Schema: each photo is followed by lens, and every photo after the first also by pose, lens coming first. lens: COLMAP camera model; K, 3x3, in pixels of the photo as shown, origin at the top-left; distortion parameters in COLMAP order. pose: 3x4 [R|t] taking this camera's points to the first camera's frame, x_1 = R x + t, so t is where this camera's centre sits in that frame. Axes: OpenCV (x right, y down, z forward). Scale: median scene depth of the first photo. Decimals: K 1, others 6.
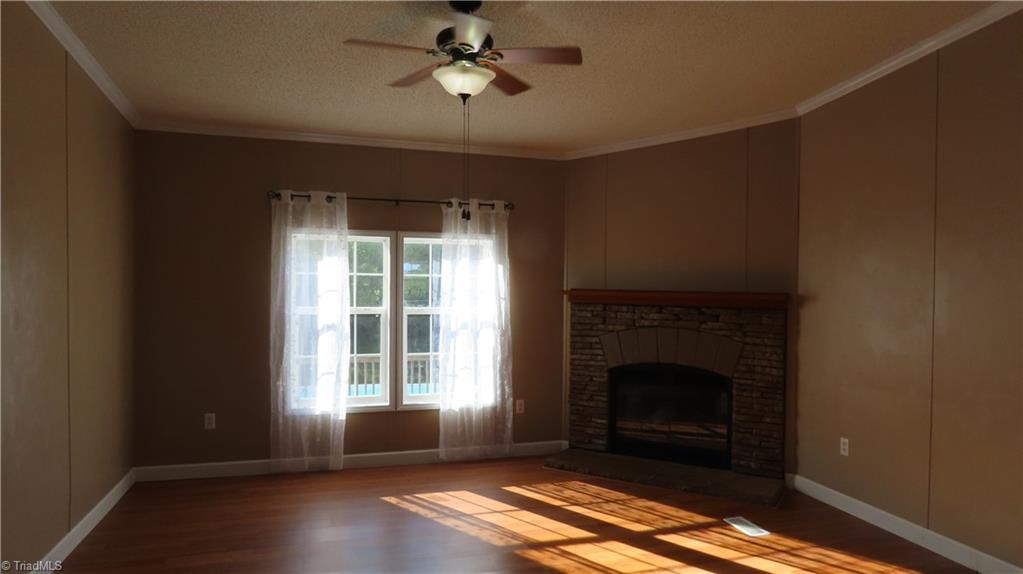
lens RADIAL K [[645.5, 0, 511.5], [0, 645.5, 287.0], [0, 0, 1]] dist [-0.004769, -0.001261]
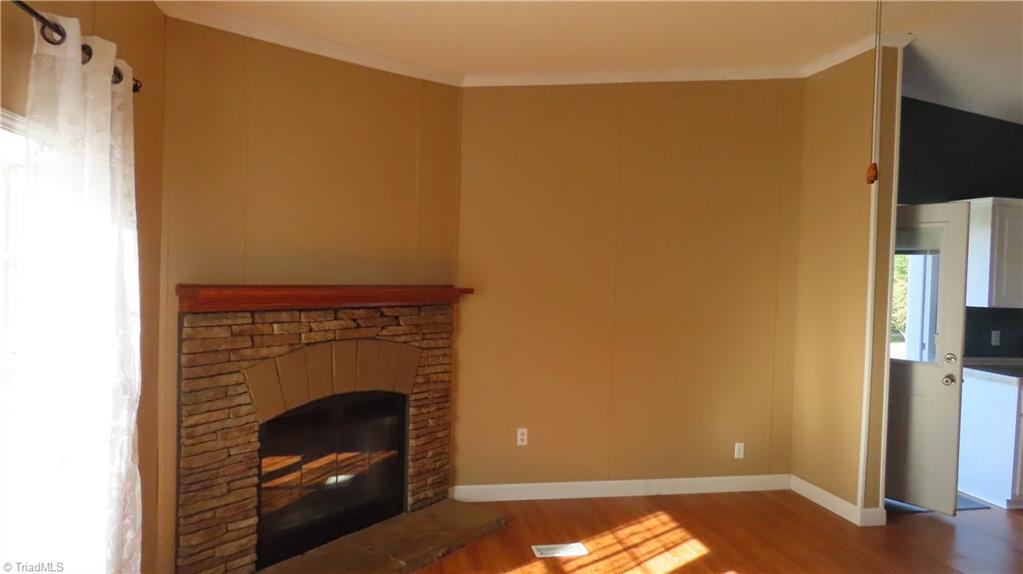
lens RADIAL K [[645.5, 0, 511.5], [0, 645.5, 287.0], [0, 0, 1]] dist [-0.004769, -0.001261]
pose [[0.102292, -0.029737, 0.994310, -0.398284], [-0.013930, 0.999412, 0.031323, -0.015443], [-0.994657, -0.017055, 0.101818, 0.752058]]
